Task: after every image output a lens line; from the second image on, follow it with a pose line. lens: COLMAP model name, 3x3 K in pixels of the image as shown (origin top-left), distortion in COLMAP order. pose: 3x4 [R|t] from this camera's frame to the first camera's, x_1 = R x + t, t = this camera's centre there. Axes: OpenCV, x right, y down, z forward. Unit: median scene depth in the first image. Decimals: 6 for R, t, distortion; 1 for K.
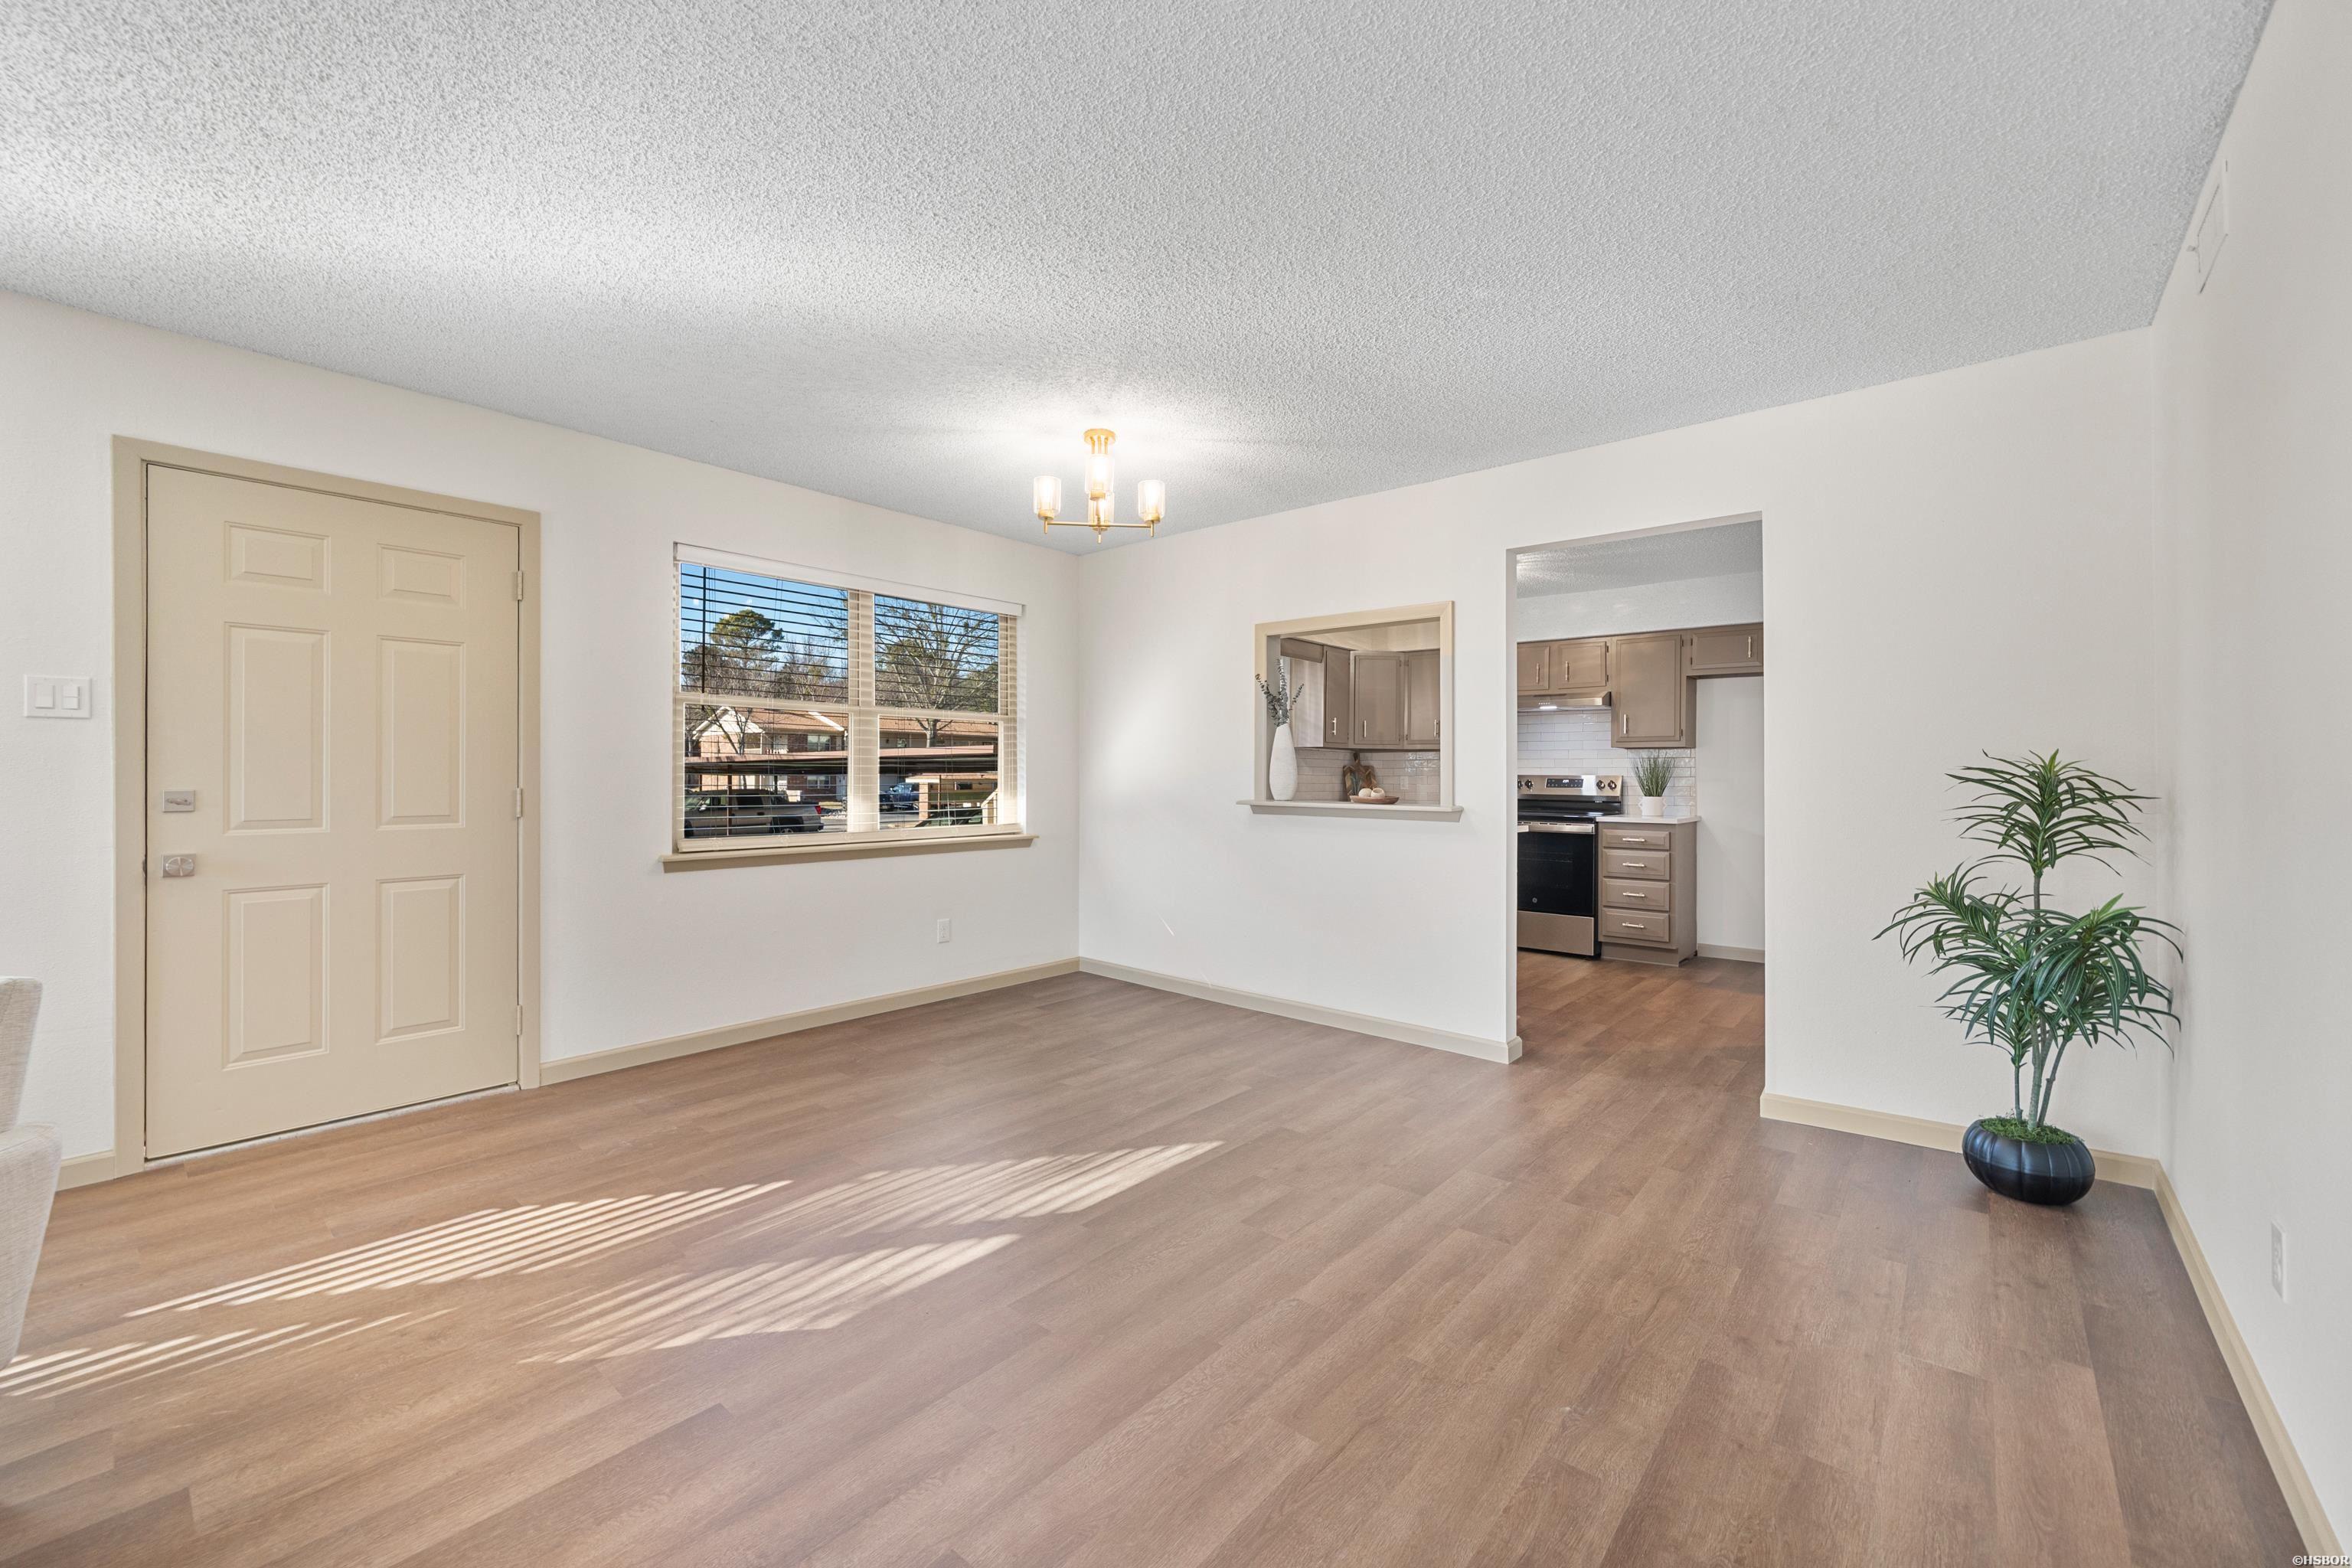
lens RADIAL K [[937.6, 0, 1183.5], [0, 937.6, 774.2], [0, 0, 1]] dist [0.001519, 0.000470]
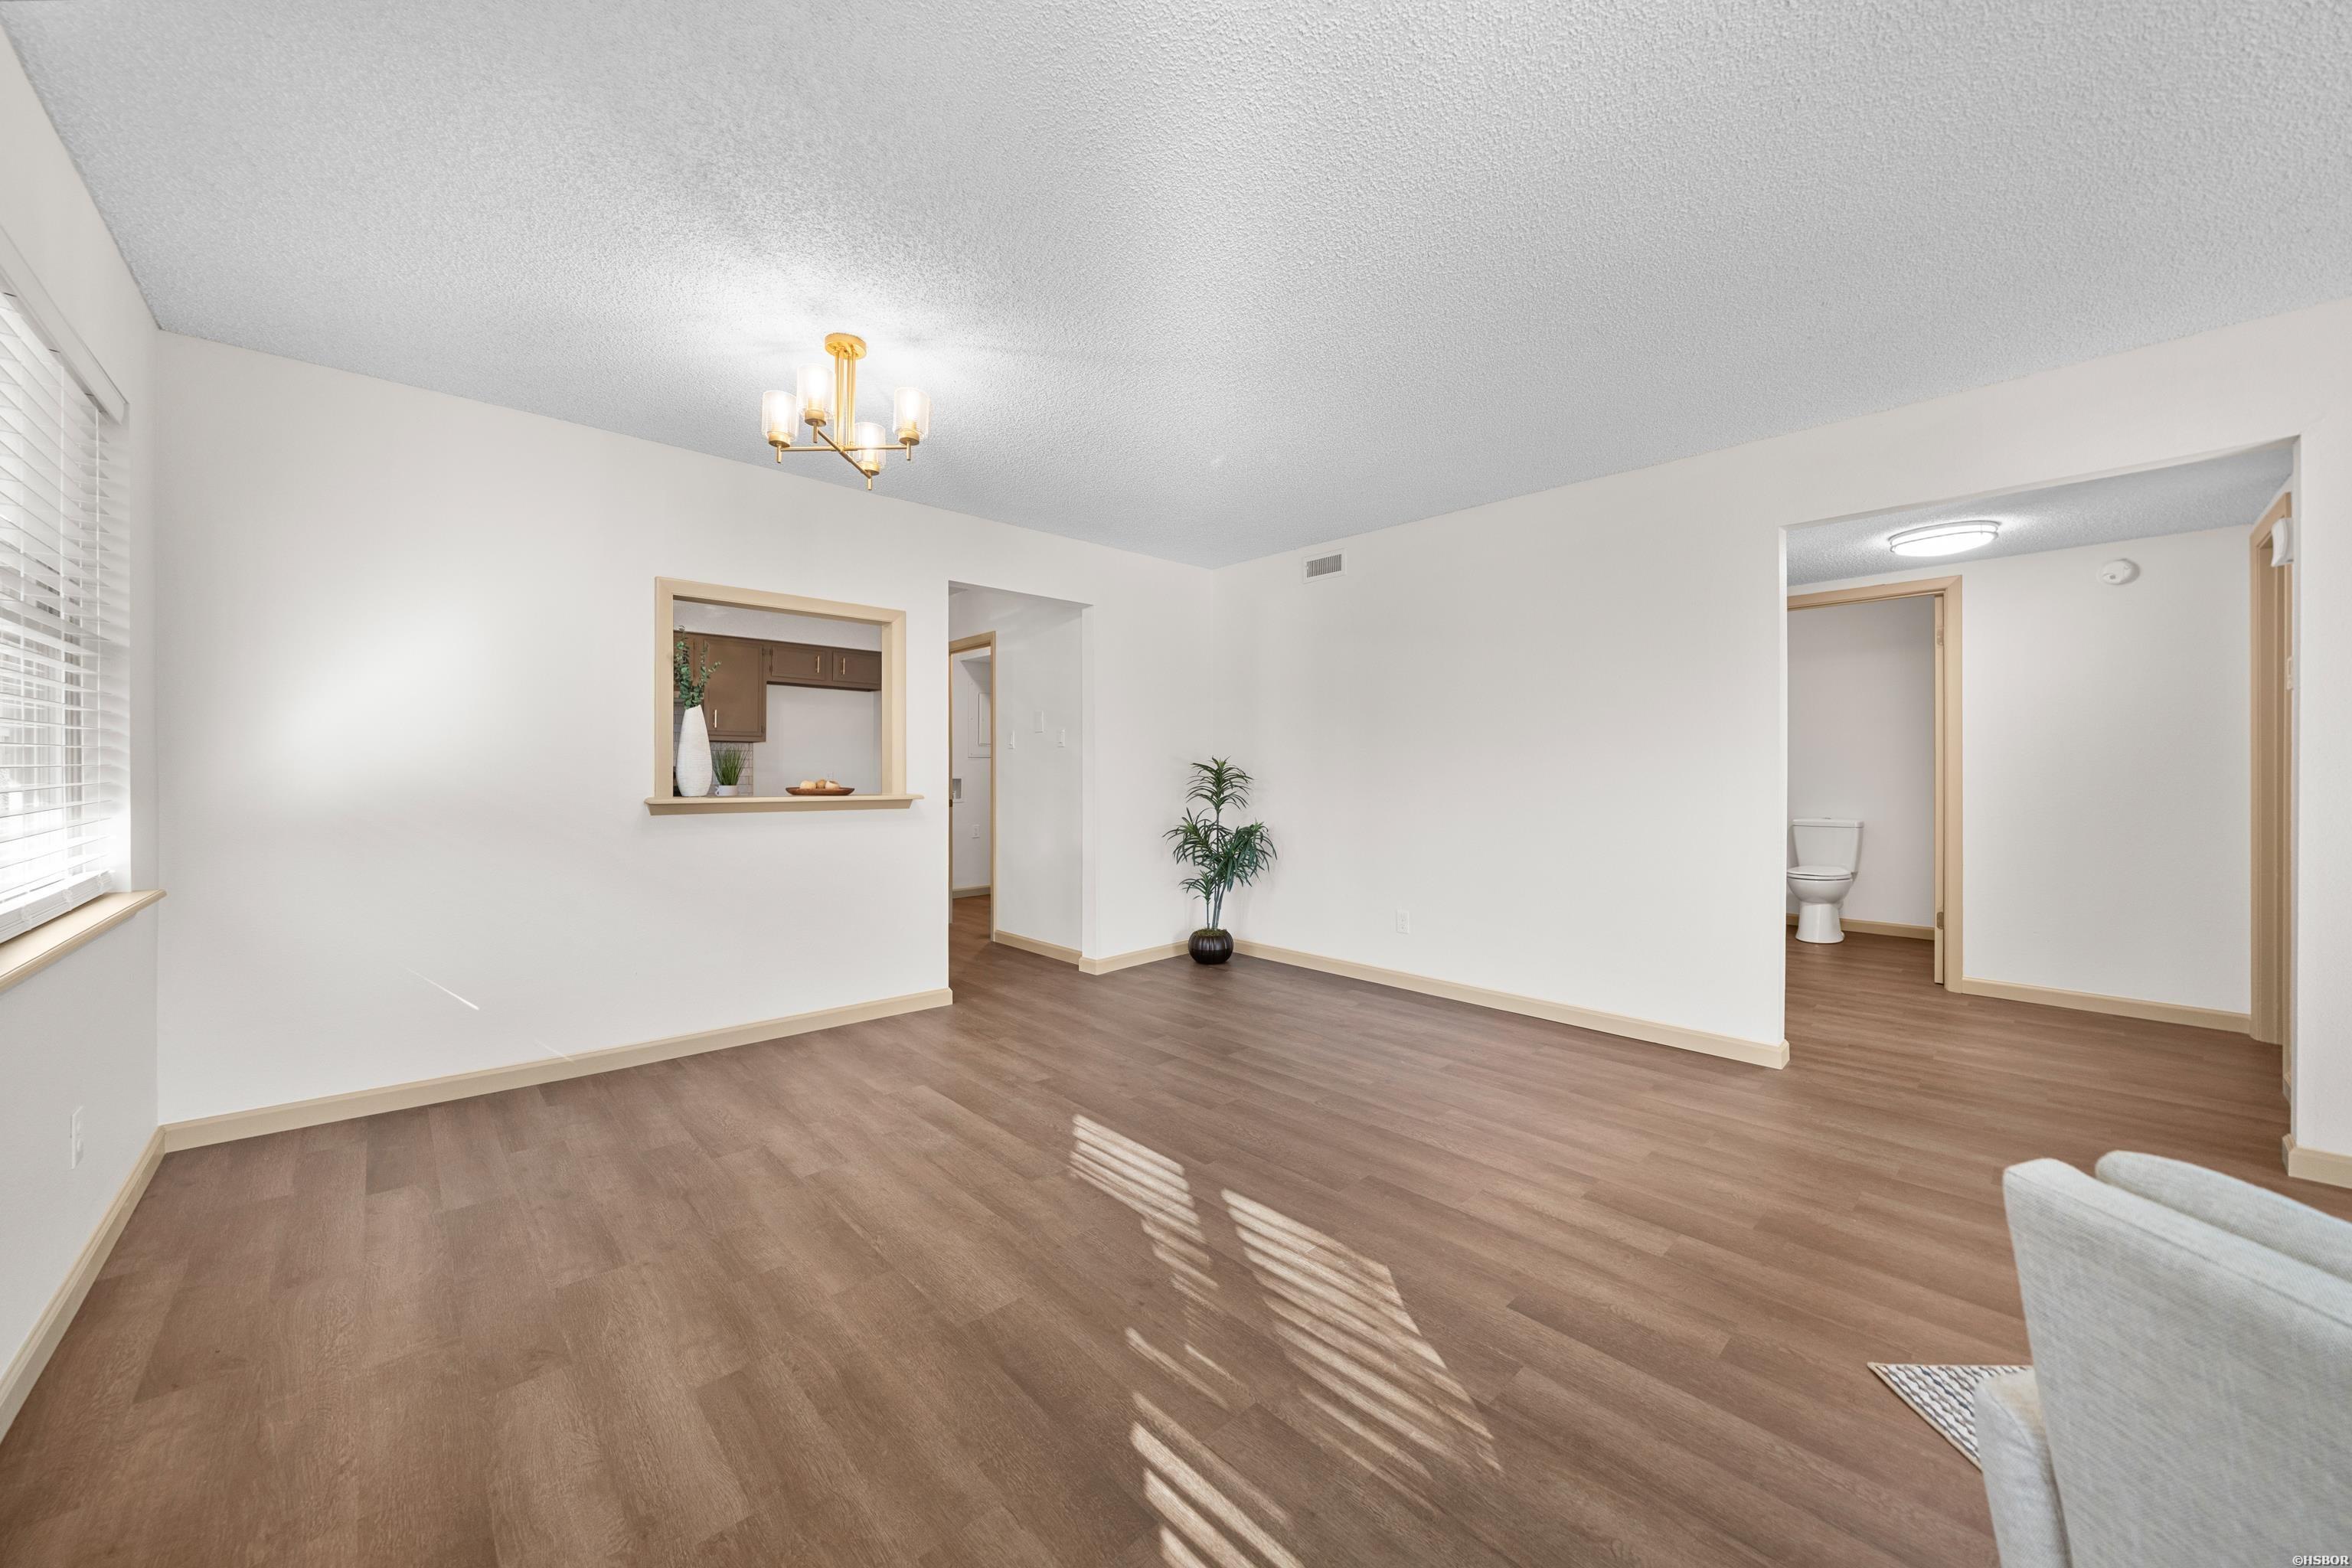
lens RADIAL K [[855.5, 0, 1174.3], [0, 855.5, 771.1], [0, 0, 1]] dist [-0.001811, -0.000104]
pose [[0.119245, -0.008730, 0.992826, -1.050353], [-0.002004, 0.999957, 0.009034, -0.005426], [-0.992863, -0.003067, 0.119223, 0.846162]]
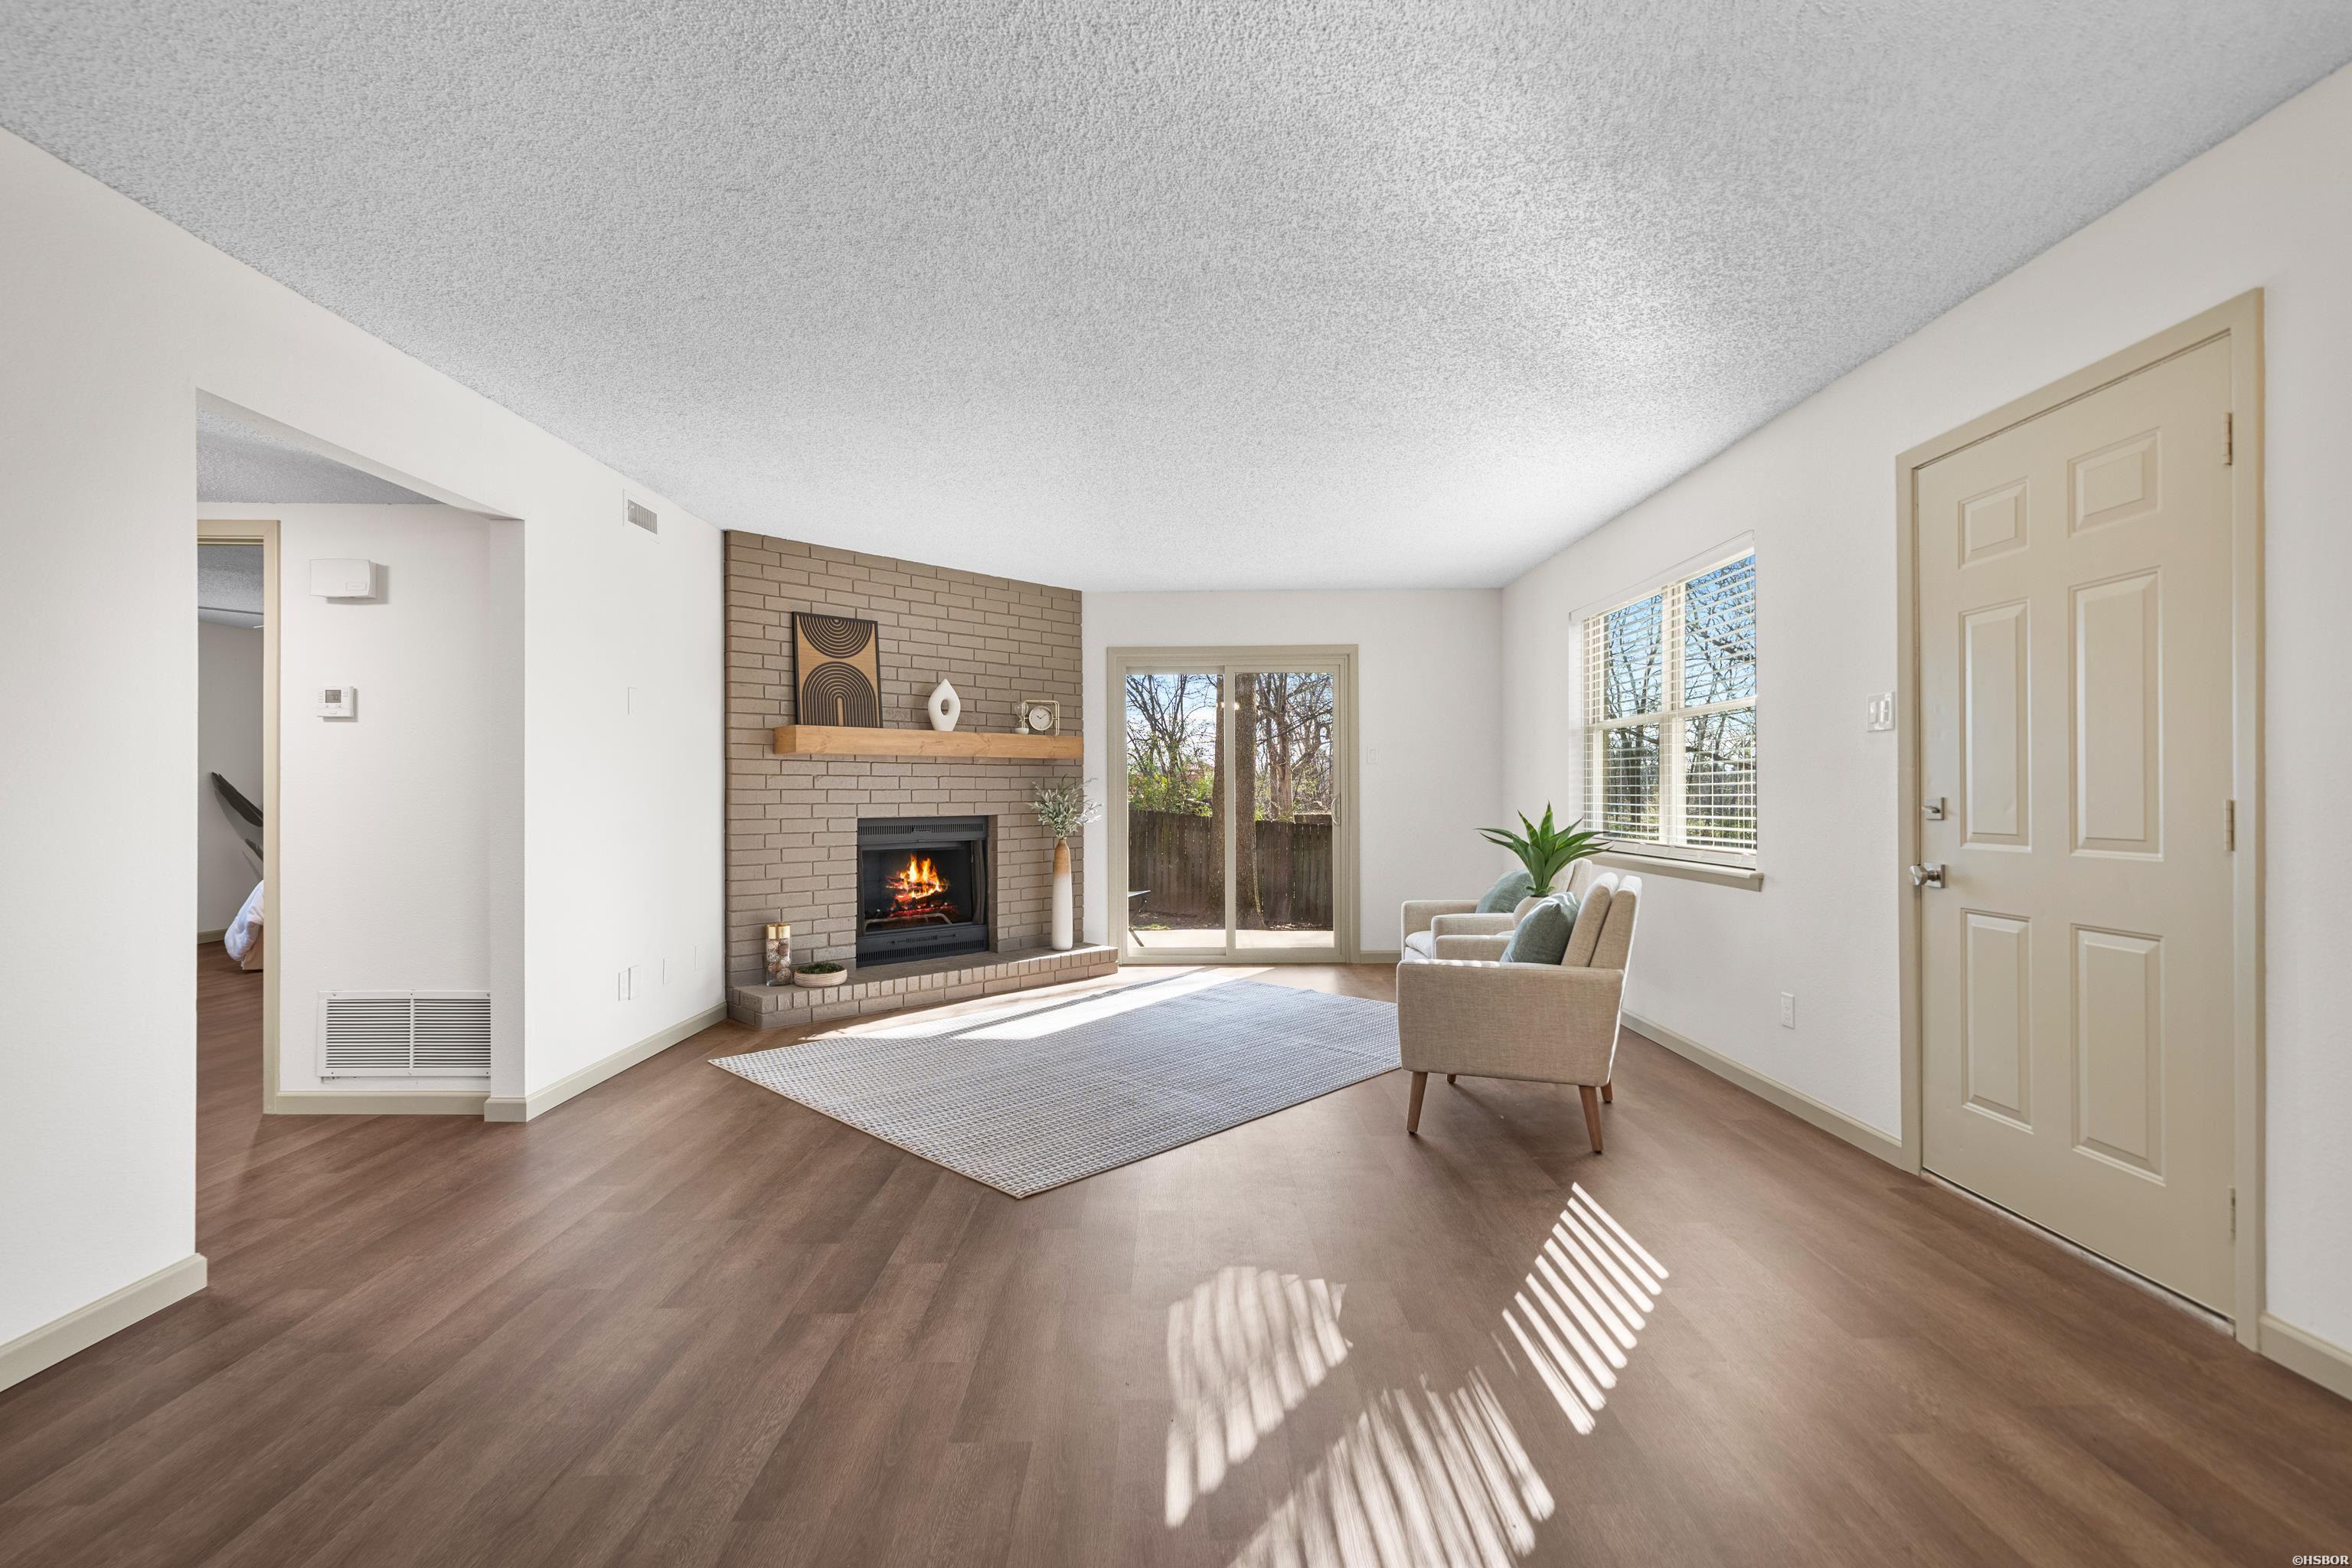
lens RADIAL K [[1070.0, 0, 1176.0], [0, 1070.0, 784.0], [0, 0, 1]] dist [0.002916, 0.000373]
pose [[-0.762879, -0.003122, -0.646534, 0.242627], [0.005301, 0.999925, -0.011084, 0.012645], [0.646519, -0.011883, -0.762805, 1.389906]]
